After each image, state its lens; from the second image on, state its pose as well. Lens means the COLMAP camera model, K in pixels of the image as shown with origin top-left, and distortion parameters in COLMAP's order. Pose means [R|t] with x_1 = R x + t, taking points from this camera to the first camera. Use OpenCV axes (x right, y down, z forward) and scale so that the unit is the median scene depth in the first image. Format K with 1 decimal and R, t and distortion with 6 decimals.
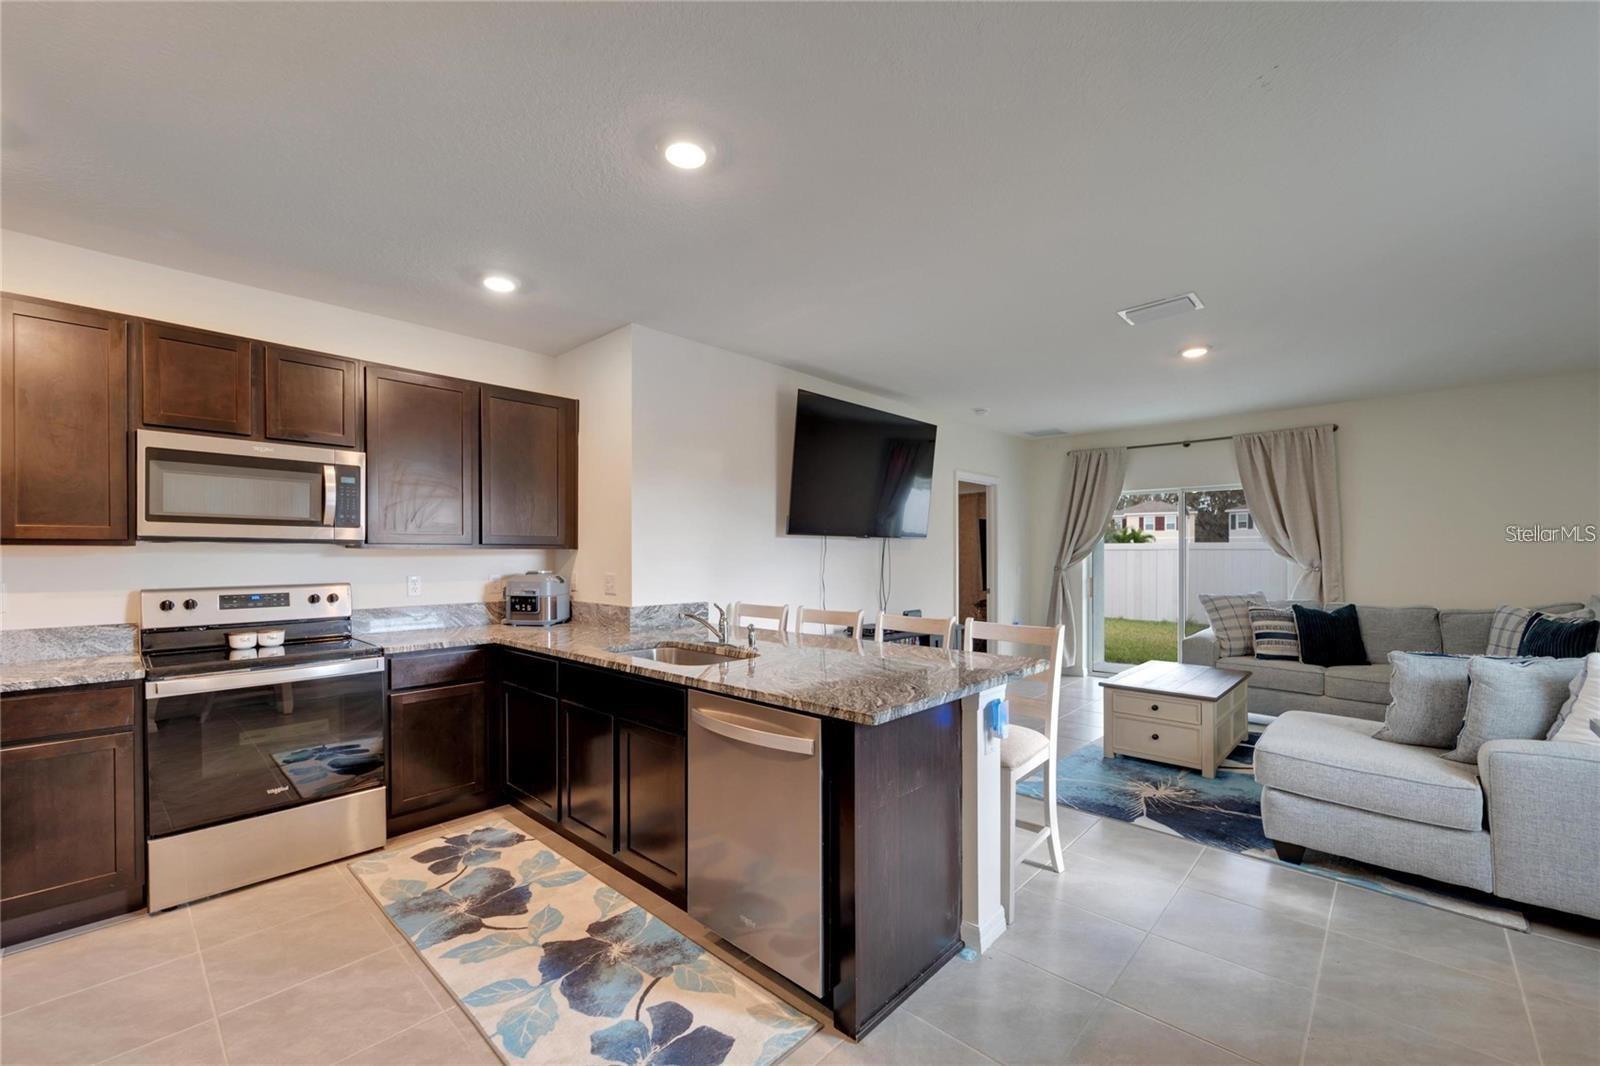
lens RADIAL K [[650.6, 0, 791.2], [0, 650.6, 555.6], [0, 0, 1]] dist [0.001119, -0.001126]
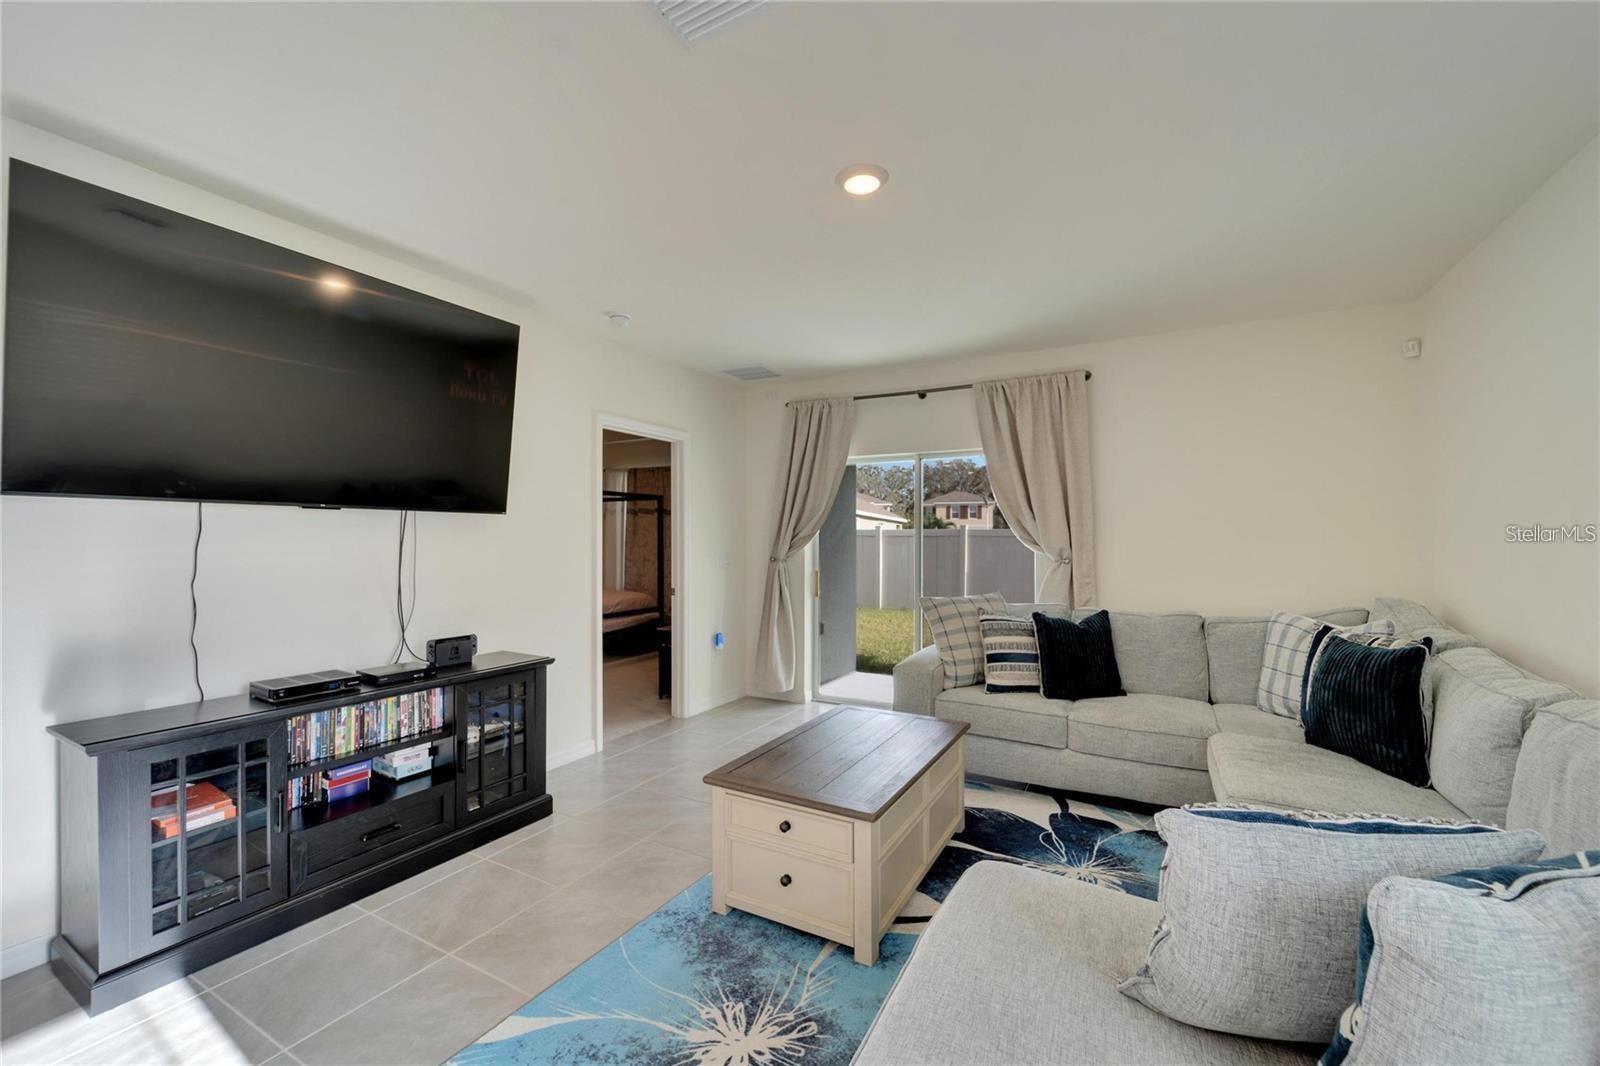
lens RADIAL K [[650.6, 0, 794.7], [0, 650.6, 537.0], [0, 0, 1]] dist [0.001119, -0.001126]
pose [[0.968690, 0.005205, 0.248217, 0.339357], [-0.003662, 0.999971, -0.006677, -0.000770], [-0.248245, 0.005559, 0.968681, 0.374394]]
